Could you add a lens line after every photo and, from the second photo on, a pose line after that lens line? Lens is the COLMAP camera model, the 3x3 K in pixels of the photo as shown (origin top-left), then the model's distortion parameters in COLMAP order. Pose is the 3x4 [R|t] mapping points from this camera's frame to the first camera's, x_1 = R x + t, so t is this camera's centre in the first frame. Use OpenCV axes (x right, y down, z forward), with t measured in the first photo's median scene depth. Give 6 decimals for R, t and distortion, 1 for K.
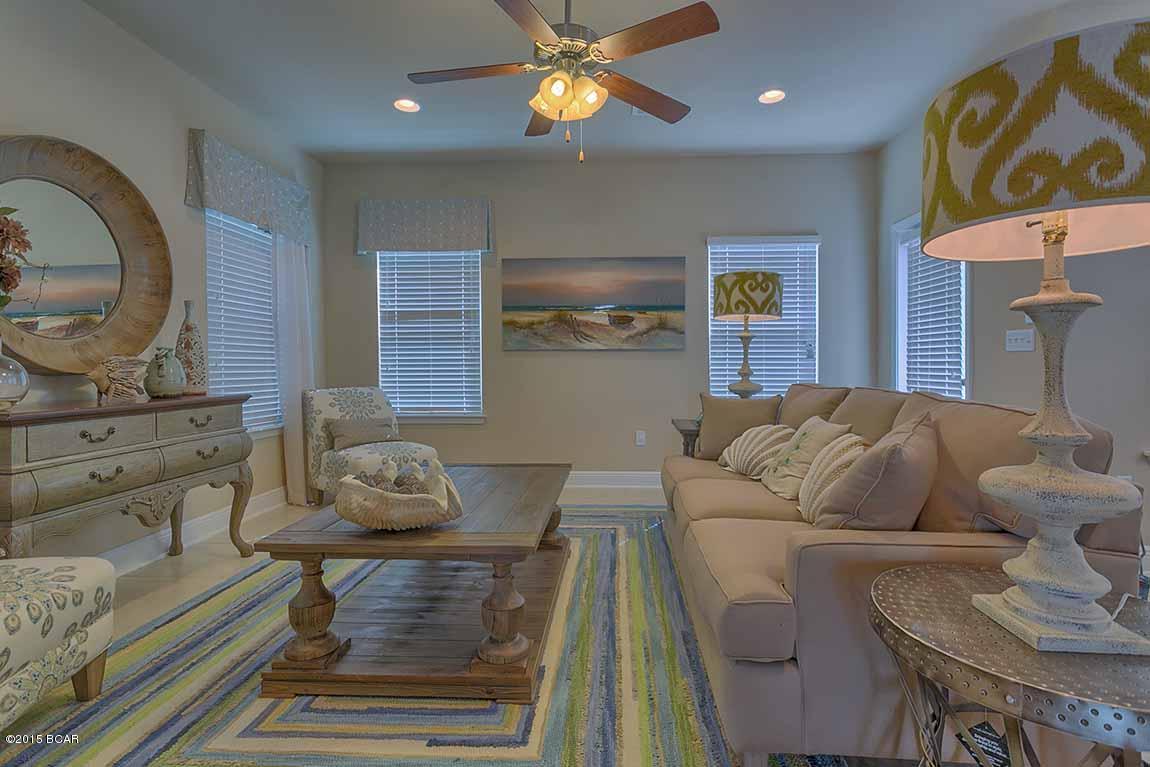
lens RADIAL K [[548.6, 0, 591.0], [0, 548.6, 371.4], [0, 0, 1]] dist [0.001889, -0.001154]
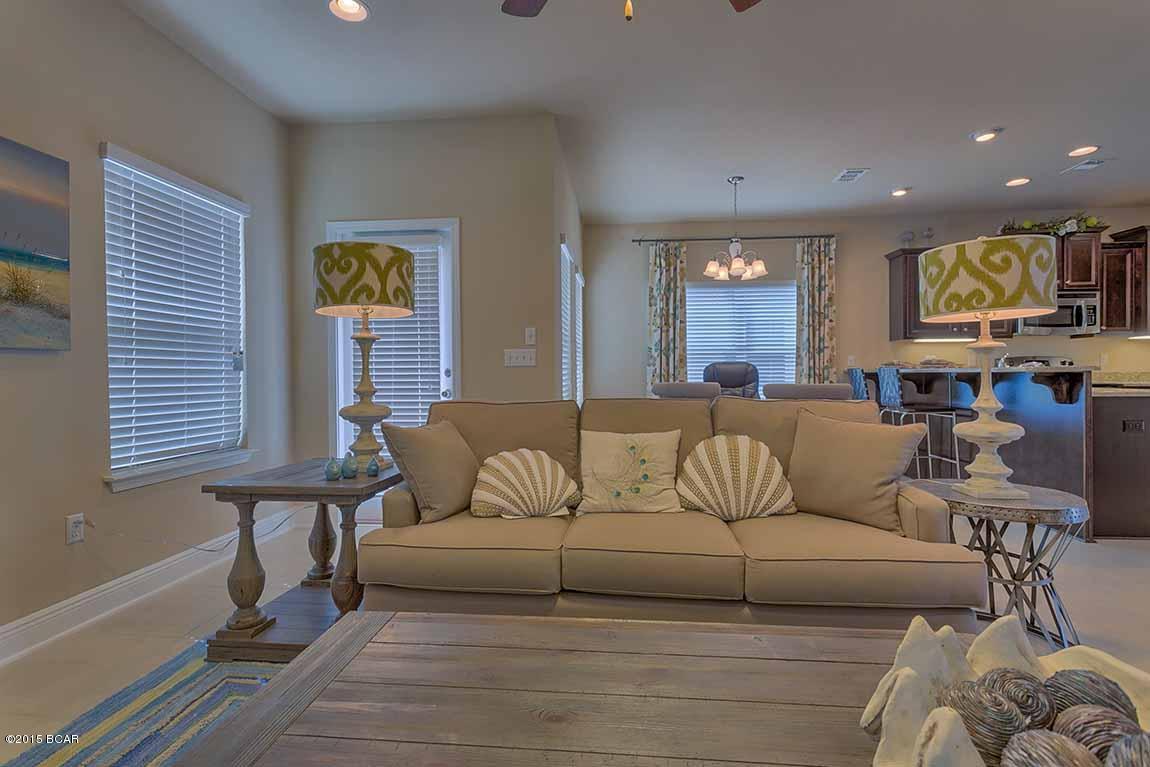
lens RADIAL K [[548.6, 0, 569.3], [0, 548.6, 379.1], [0, 0, 1]] dist [0.001889, -0.001154]
pose [[0.054602, -0.006736, 0.998485, -0.417833], [0.021229, 0.999759, 0.005584, -0.011445], [-0.998283, 0.020892, 0.054732, 0.745099]]
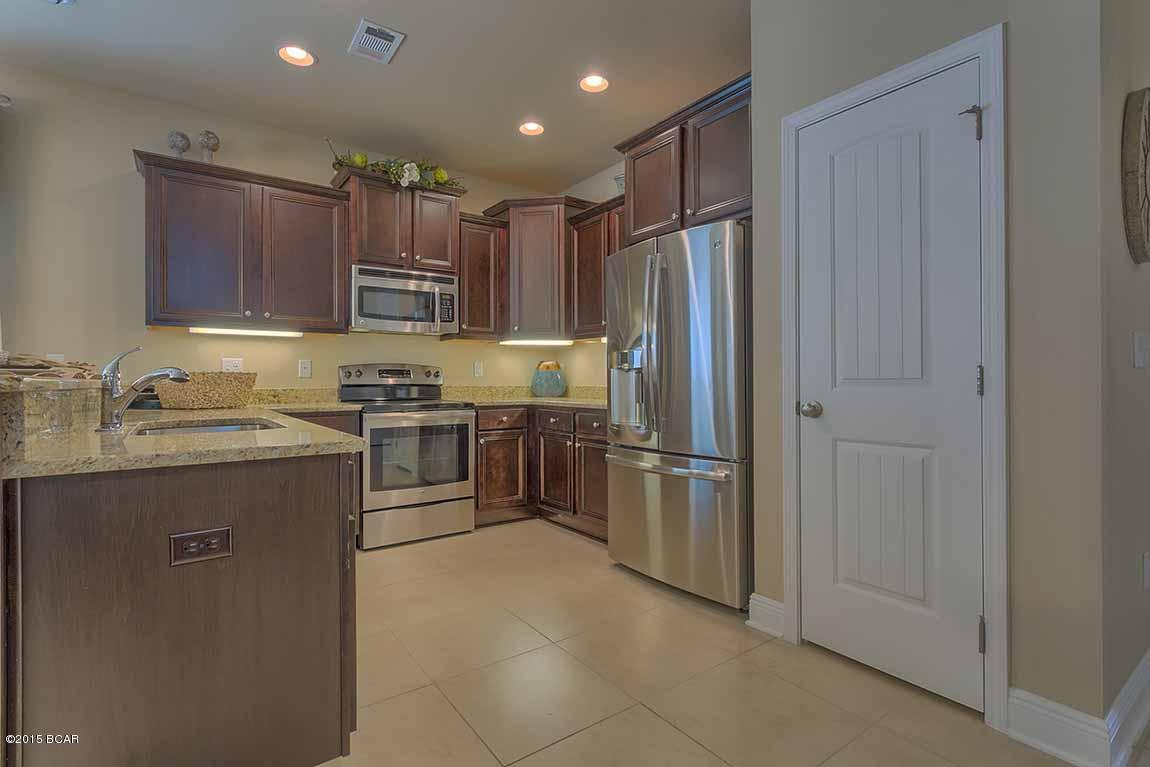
lens RADIAL K [[548.6, 0, 574.9], [0, 548.6, 377.7], [0, 0, 1]] dist [0.001889, -0.001154]
pose [[-0.623730, 0.011527, 0.781555, 0.213907], [0.017802, 0.999841, -0.000540, -0.003027], [-0.781437, 0.013576, -0.623836, -0.207694]]
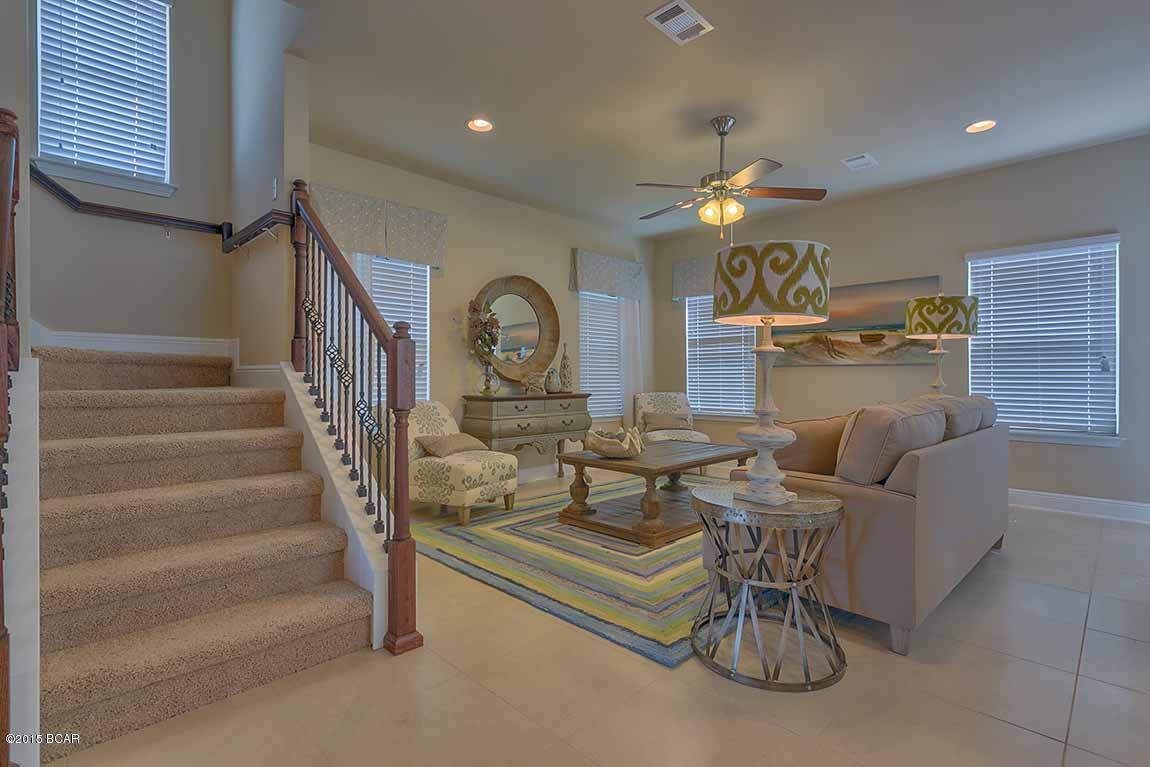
lens RADIAL K [[548.6, 0, 579.7], [0, 548.6, 379.5], [0, 0, 1]] dist [0.001889, -0.001154]
pose [[0.740091, 0.006927, -0.672471, 0.519589], [-0.012212, 0.999921, -0.003140, 0.002477], [0.672396, 0.010536, 0.740117, -0.331508]]
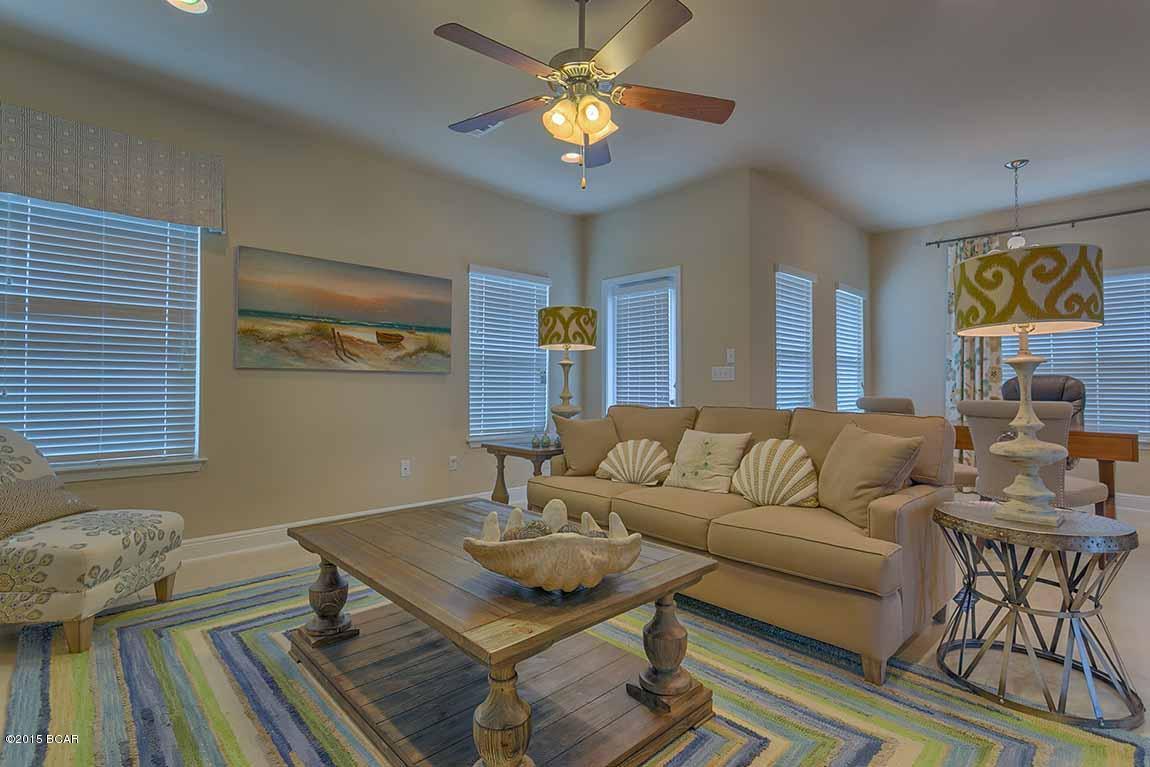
lens RADIAL K [[548.6, 0, 568.6], [0, 548.6, 376.1], [0, 0, 1]] dist [0.001889, -0.001154]
pose [[0.698597, 0.020488, 0.715222, -0.539505], [0.004790, 0.999434, -0.033308, -0.001659], [-0.715500, 0.026695, 0.698103, 0.231655]]
